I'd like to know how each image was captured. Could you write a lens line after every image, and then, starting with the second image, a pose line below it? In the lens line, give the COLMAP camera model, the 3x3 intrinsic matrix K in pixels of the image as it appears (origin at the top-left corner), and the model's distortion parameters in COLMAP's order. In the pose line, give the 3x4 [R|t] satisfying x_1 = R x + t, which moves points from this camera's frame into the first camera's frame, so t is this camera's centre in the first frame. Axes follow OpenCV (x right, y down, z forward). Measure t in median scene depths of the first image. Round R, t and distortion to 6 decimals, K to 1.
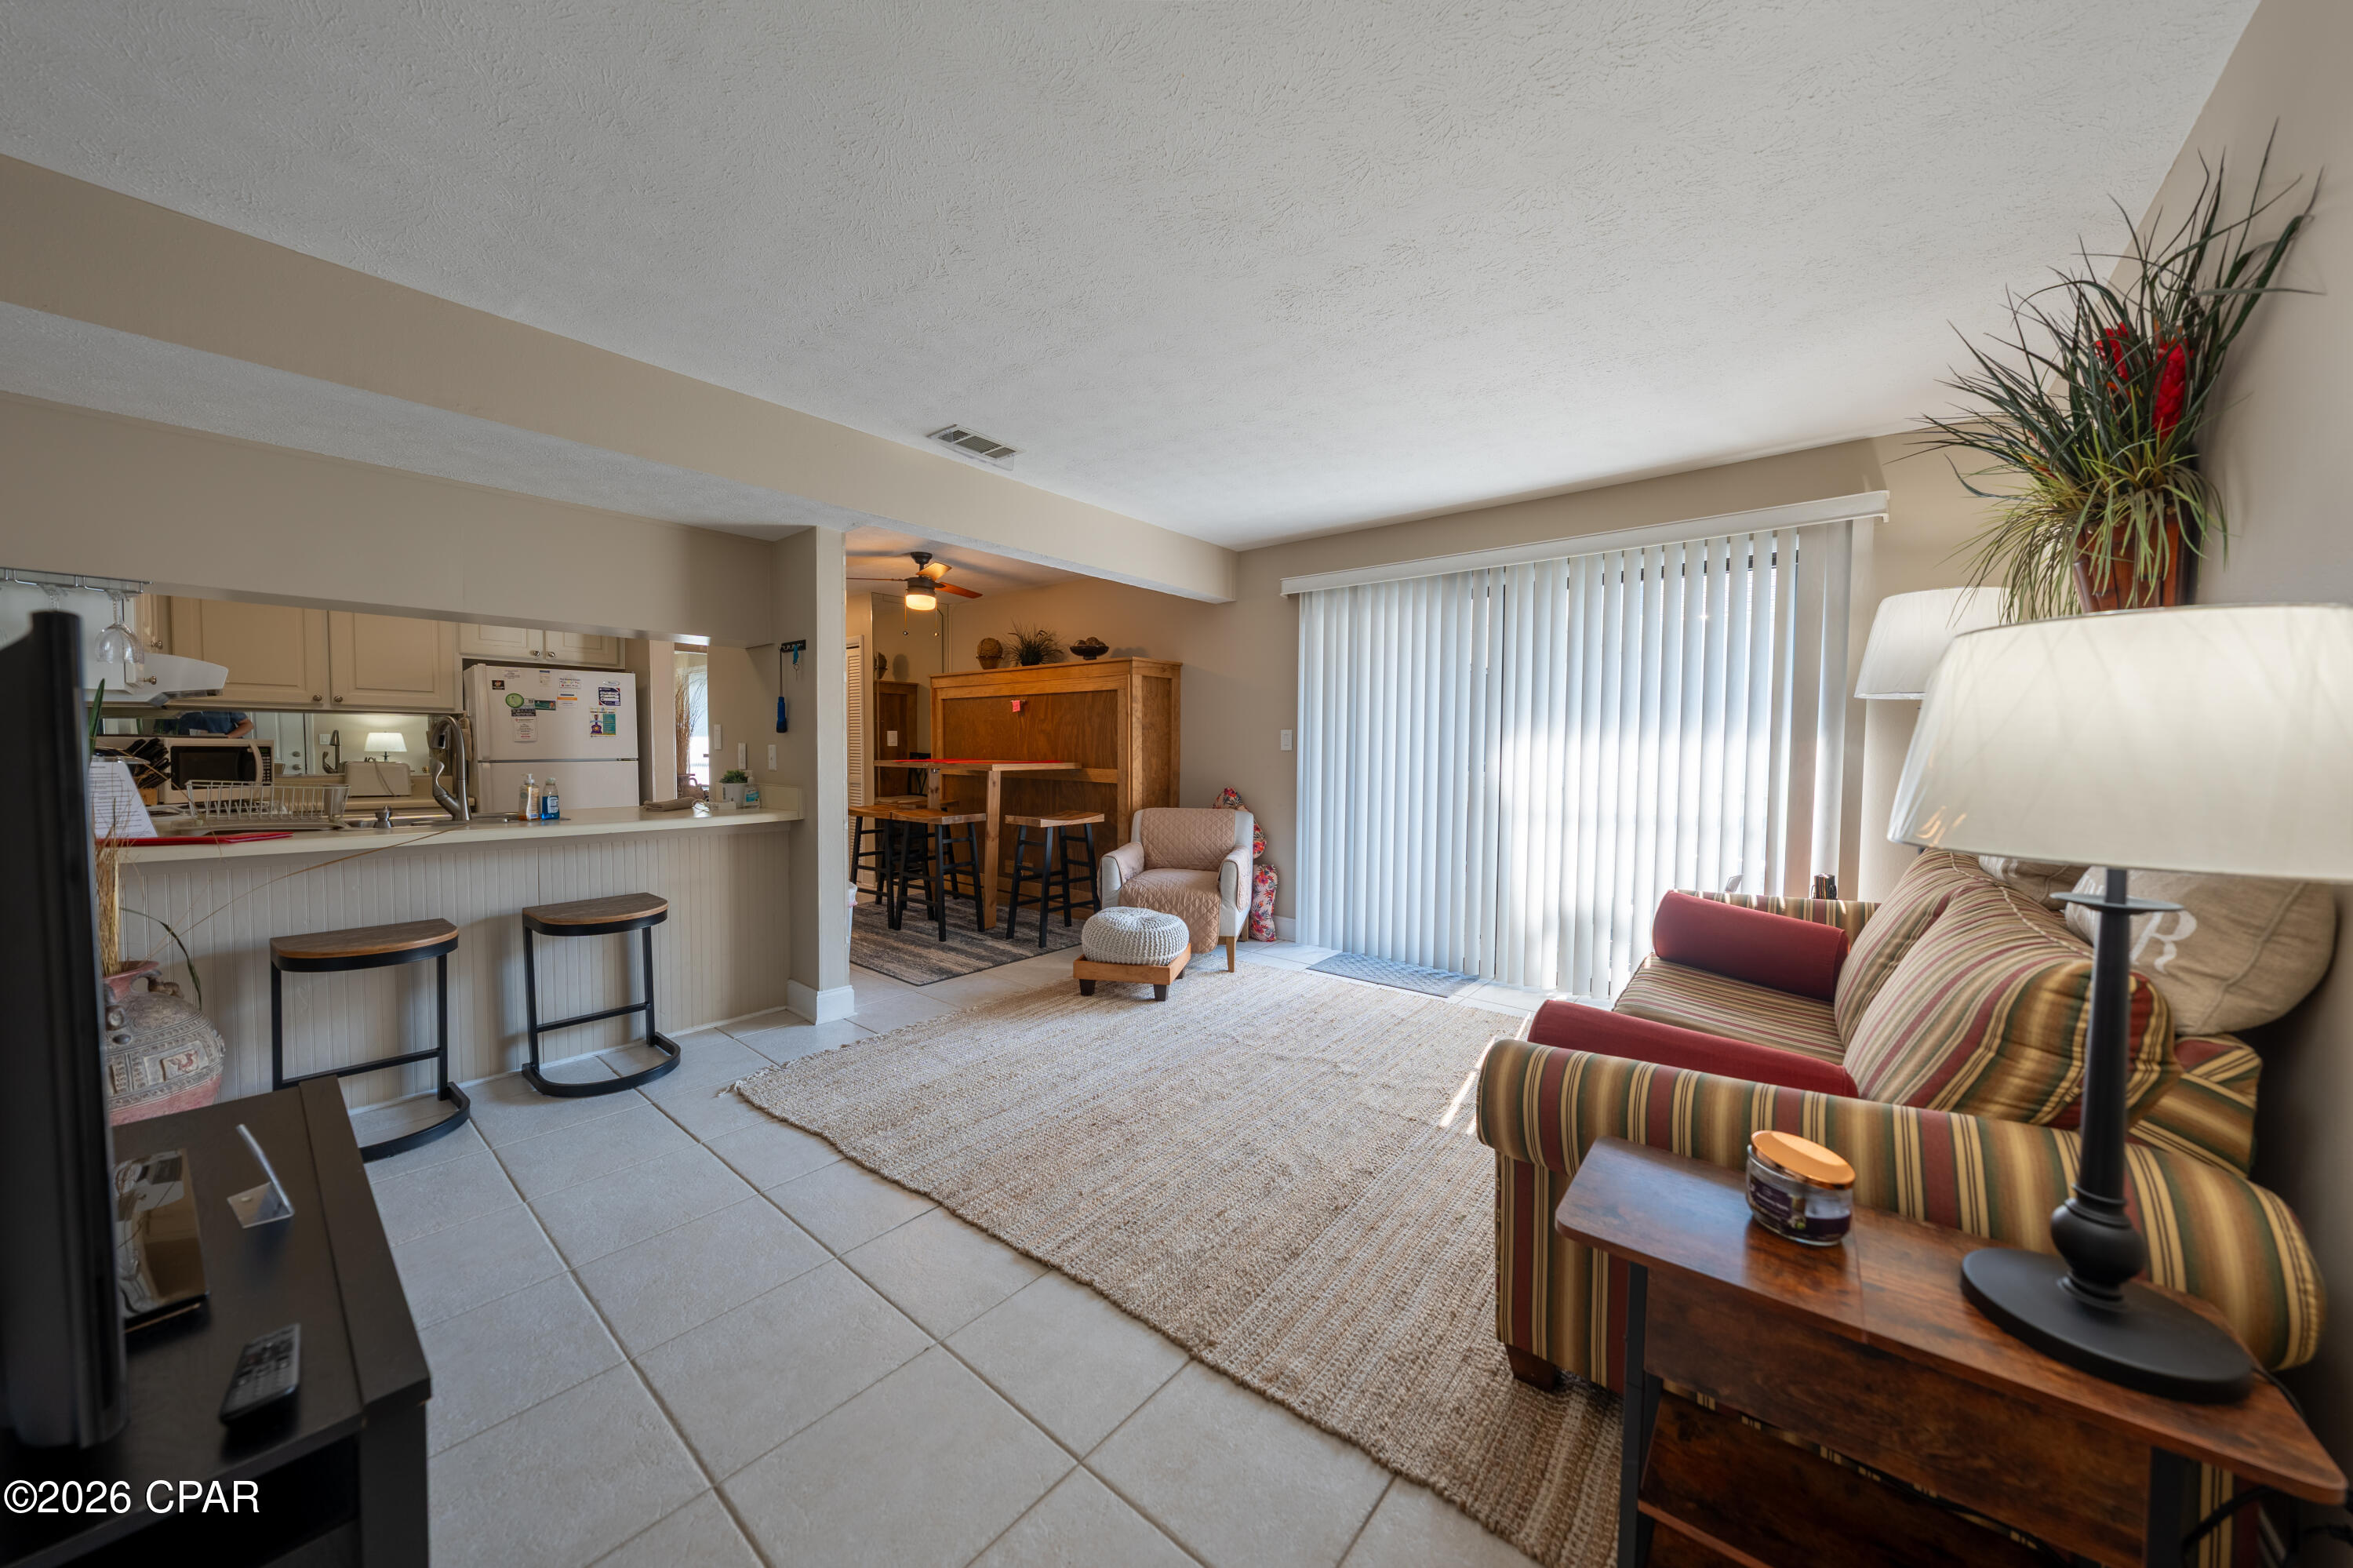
lens RADIAL K [[798.7, 0, 1182.2], [0, 798.7, 776.8], [0, 0, 1]] dist [-0.001794, -0.000494]
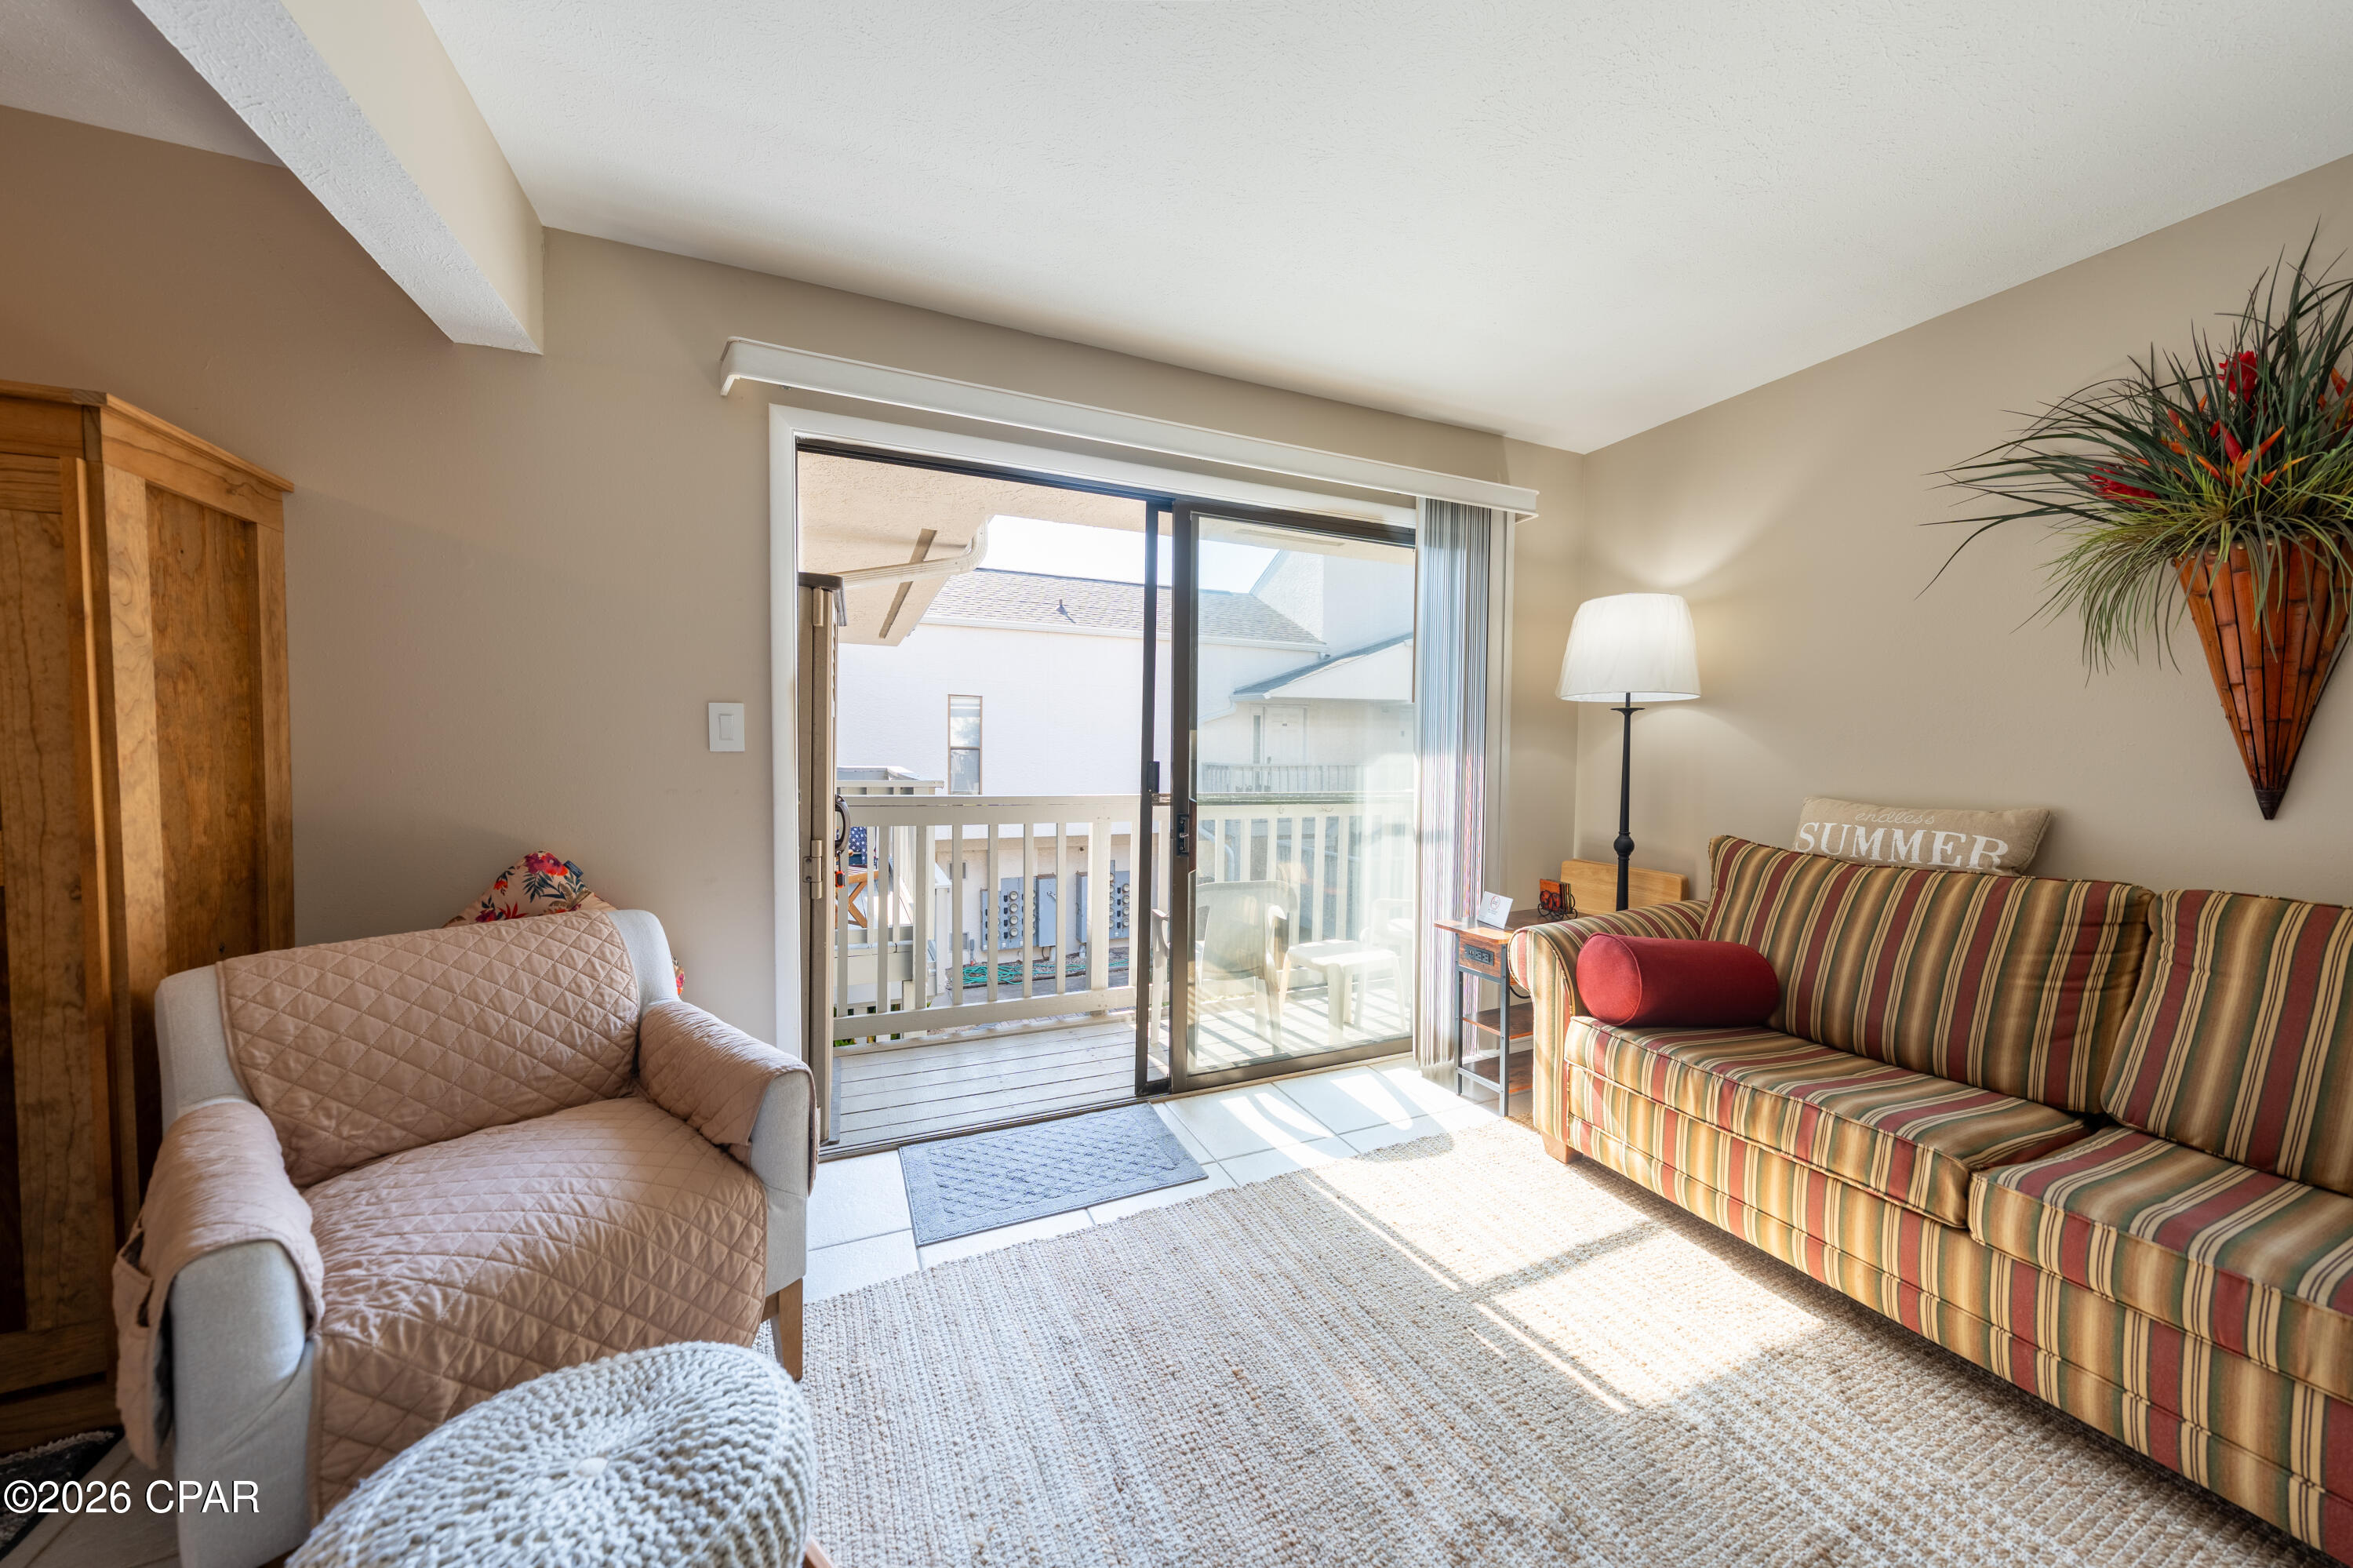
lens RADIAL K [[796.7, 0, 1181.5], [0, 796.7, 777.3], [0, 0, 1]] dist [-0.002985, -0.000040]
pose [[0.449498, -0.034618, 0.892610, -0.243462], [0.030173, 0.999267, 0.023561, -0.037000], [-0.892771, 0.016342, 0.450213, 1.003037]]
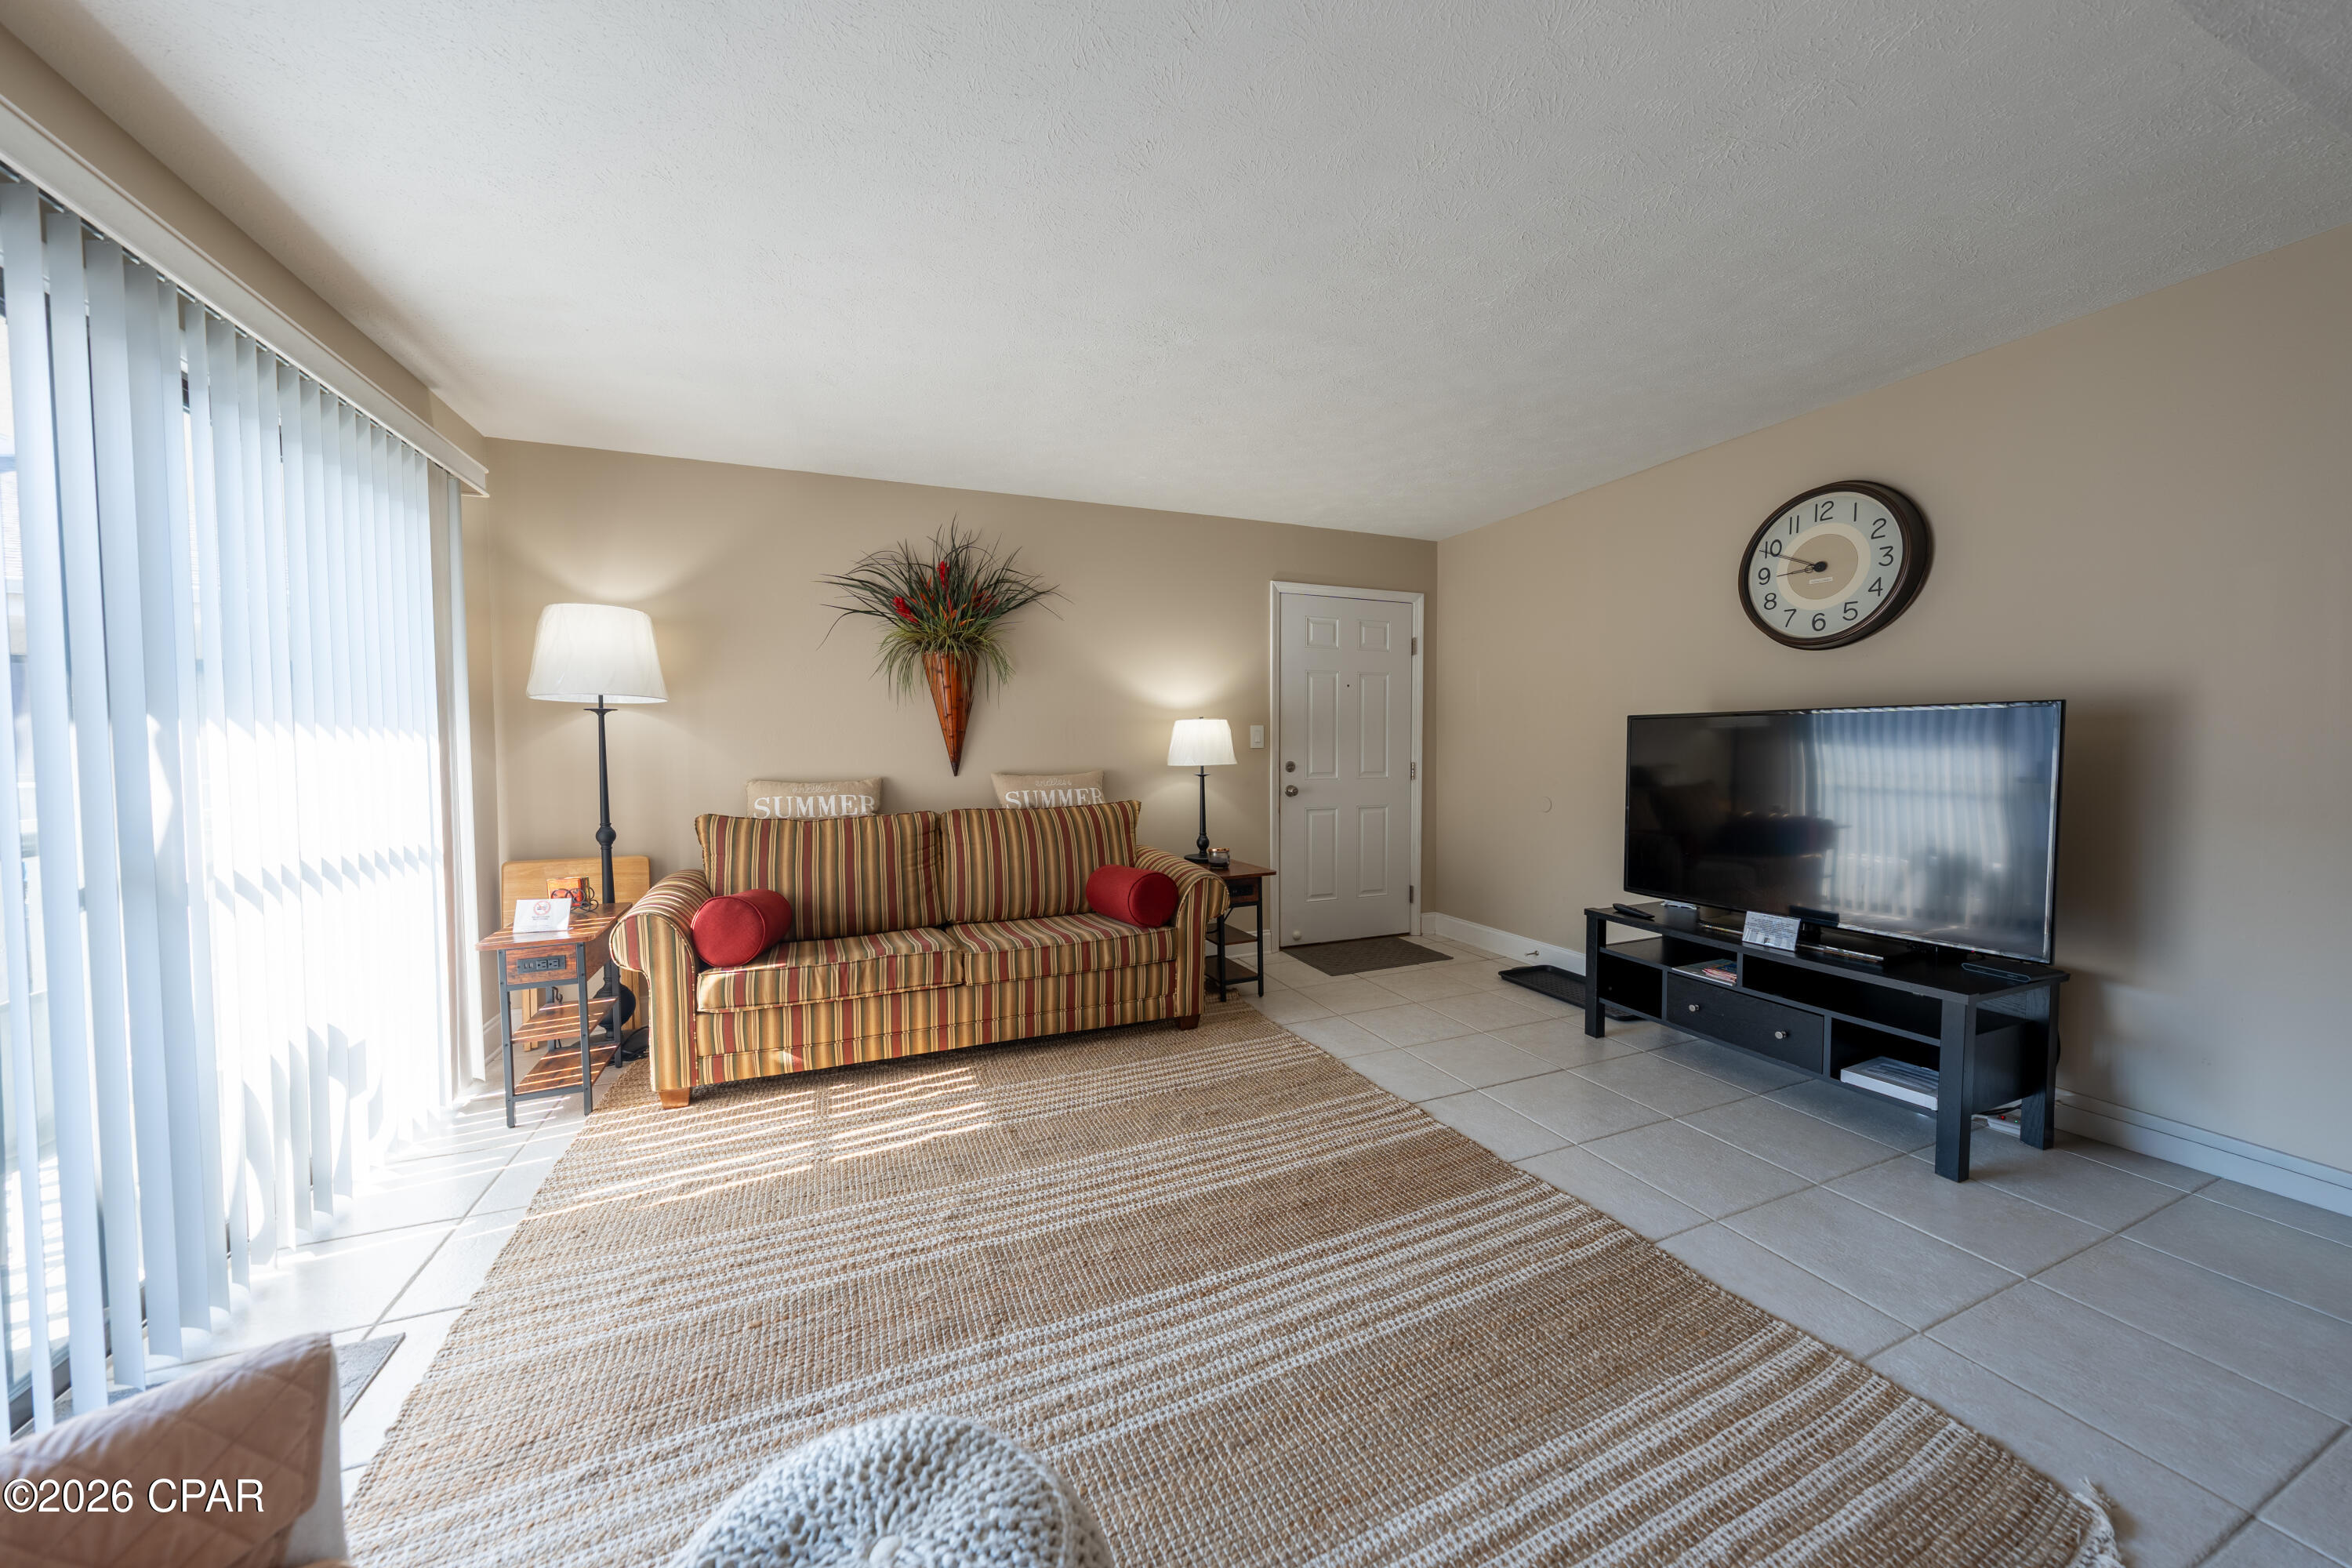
lens RADIAL K [[798.3, 0, 1181.7], [0, 798.3, 776.8], [0, 0, 1]] dist [-0.001794, -0.000494]
pose [[-0.884178, -0.019411, 0.466746, -0.299358], [0.017459, 0.997065, 0.074540, -0.058099], [-0.466824, 0.074056, -0.881244, 1.542536]]
